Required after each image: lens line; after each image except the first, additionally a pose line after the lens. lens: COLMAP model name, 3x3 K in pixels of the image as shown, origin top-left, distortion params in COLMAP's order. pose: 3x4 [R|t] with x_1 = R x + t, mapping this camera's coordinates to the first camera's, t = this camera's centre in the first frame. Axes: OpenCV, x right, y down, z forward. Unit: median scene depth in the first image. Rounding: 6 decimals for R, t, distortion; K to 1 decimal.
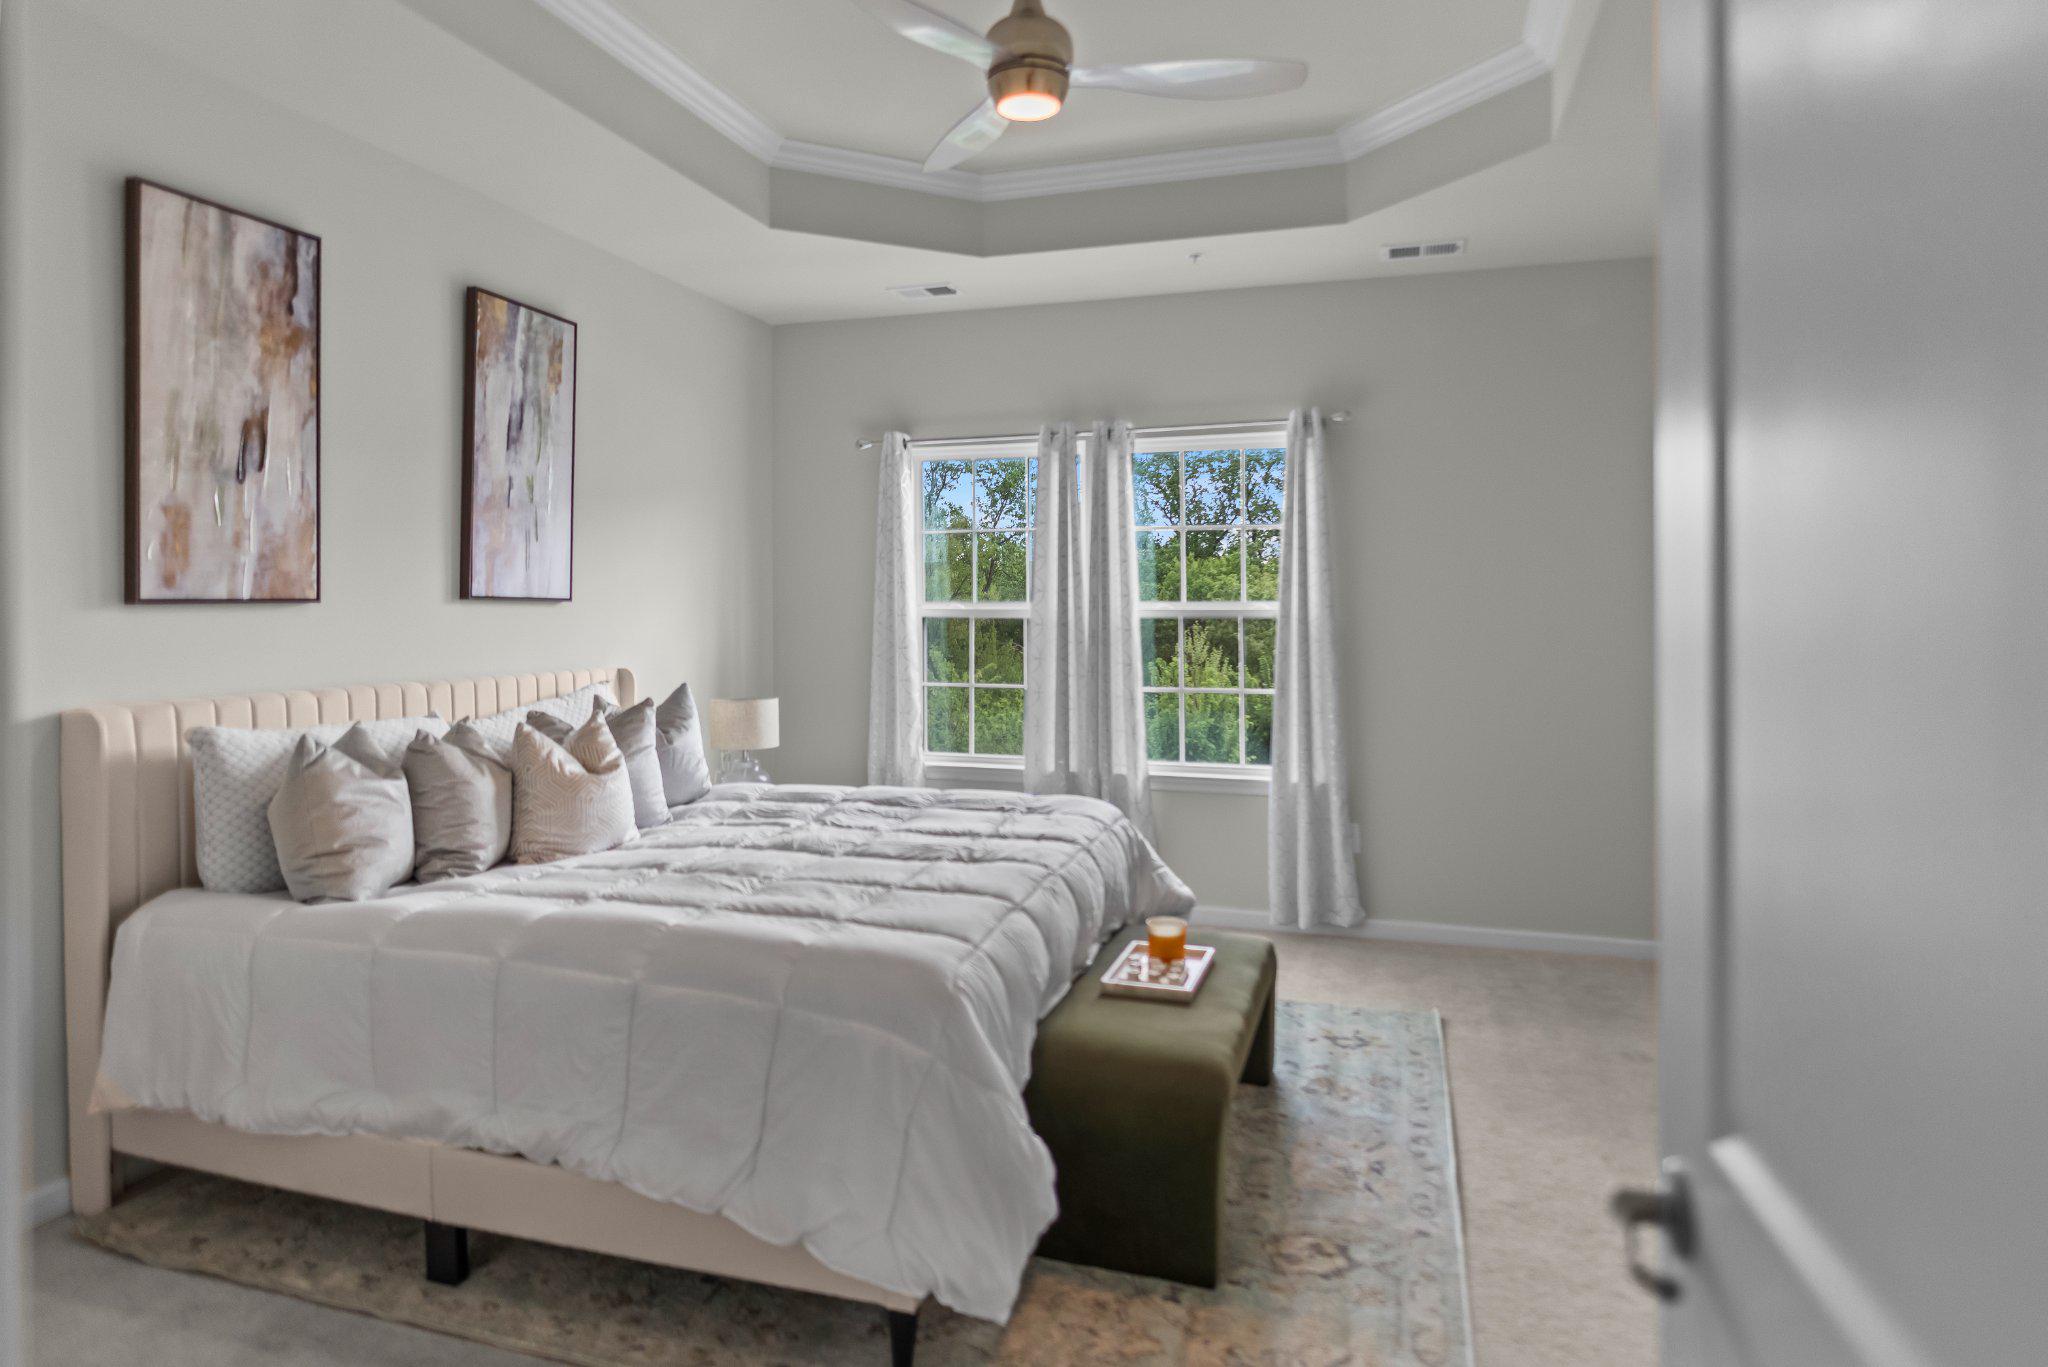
lens RADIAL K [[1177.7, 0, 1022.6], [0, 1177.7, 624.5], [0, 0, 1]] dist [-0.021237, -0.002078]
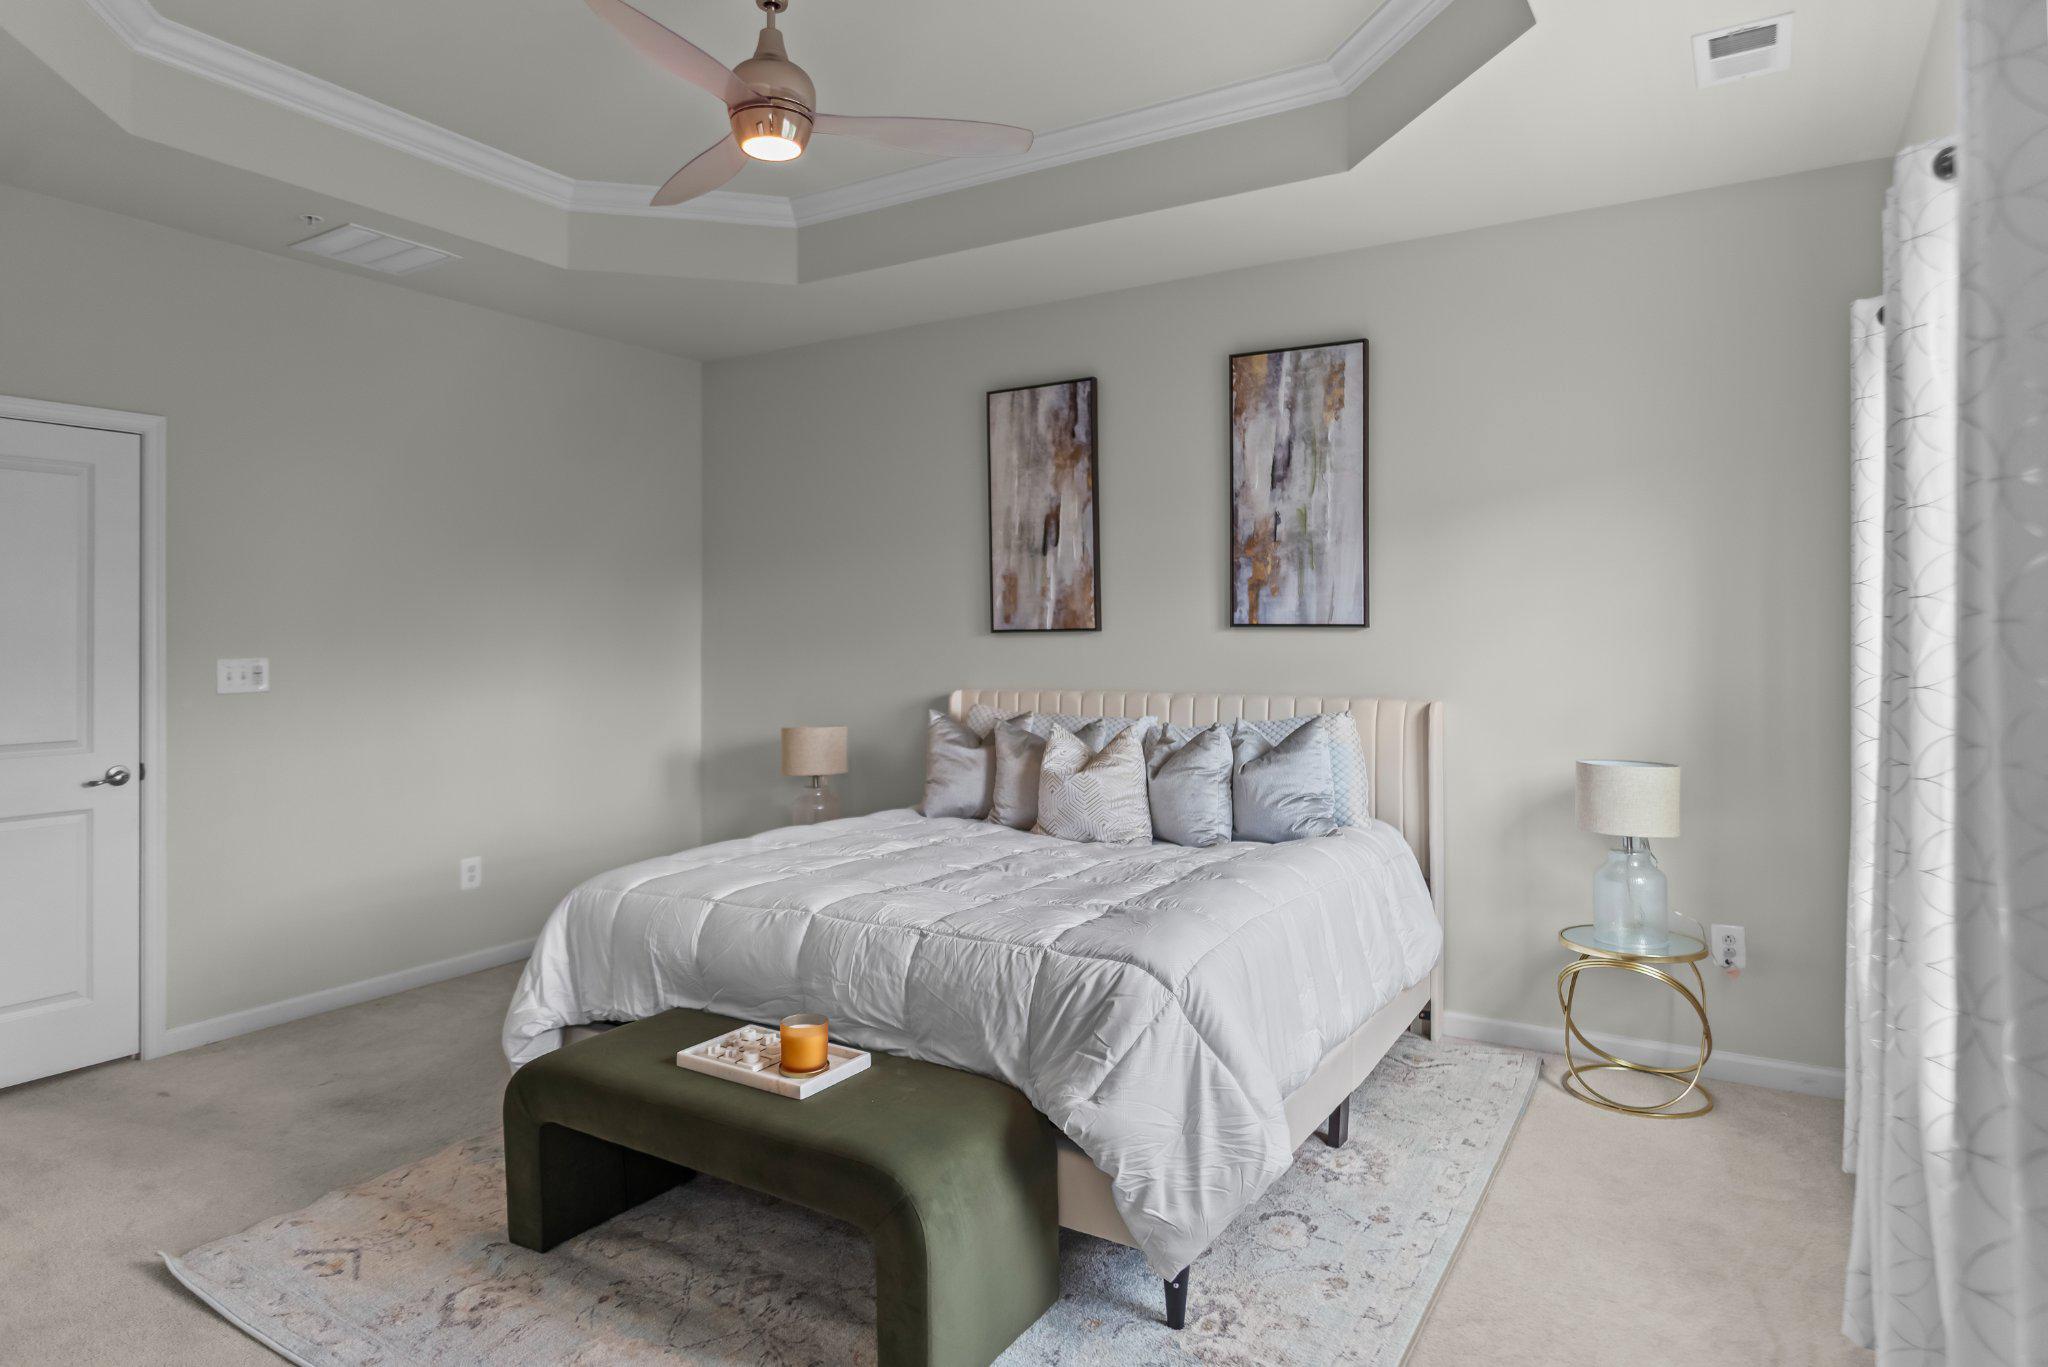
lens RADIAL K [[1177.7, 0, 1022.6], [0, 1177.7, 624.5], [0, 0, 1]] dist [-0.021237, -0.002078]
pose [[-0.239431, -0.006644, -0.970891, 0.824022], [-0.008861, 0.999950, -0.004658, -0.019334], [0.970873, 0.007488, -0.239478, 1.265376]]
